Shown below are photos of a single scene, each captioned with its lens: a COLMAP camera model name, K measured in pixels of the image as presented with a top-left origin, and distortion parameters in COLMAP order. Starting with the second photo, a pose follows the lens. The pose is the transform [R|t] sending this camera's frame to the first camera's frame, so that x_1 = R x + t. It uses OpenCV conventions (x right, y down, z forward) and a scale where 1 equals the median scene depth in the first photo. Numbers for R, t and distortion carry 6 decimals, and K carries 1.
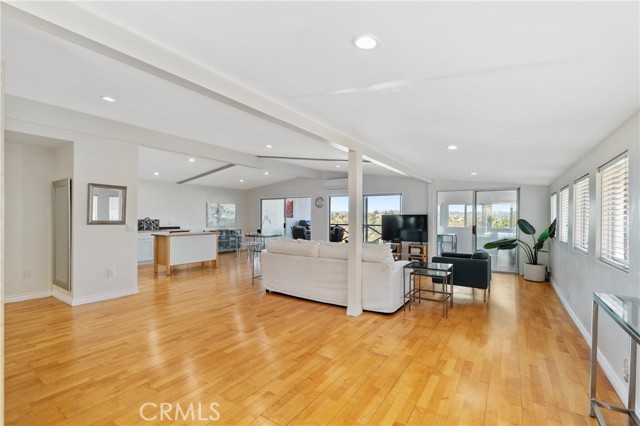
lens RADIAL K [[286.0, 0, 320.0], [0, 286.0, 213.0], [0, 0, 1]] dist [0.000271, 0.000626]
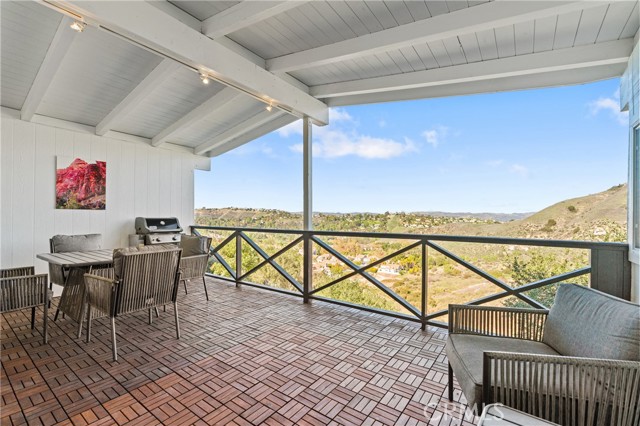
lens RADIAL K [[286.0, 0, 320.0], [0, 286.0, 213.0], [0, 0, 1]] dist [0.000271, 0.000626]
pose [[0.999317, 0.000412, -0.036952, 0.186686], [-0.000534, 0.999994, -0.003288, 0.020828], [0.036951, 0.003305, 0.999312, 0.655308]]
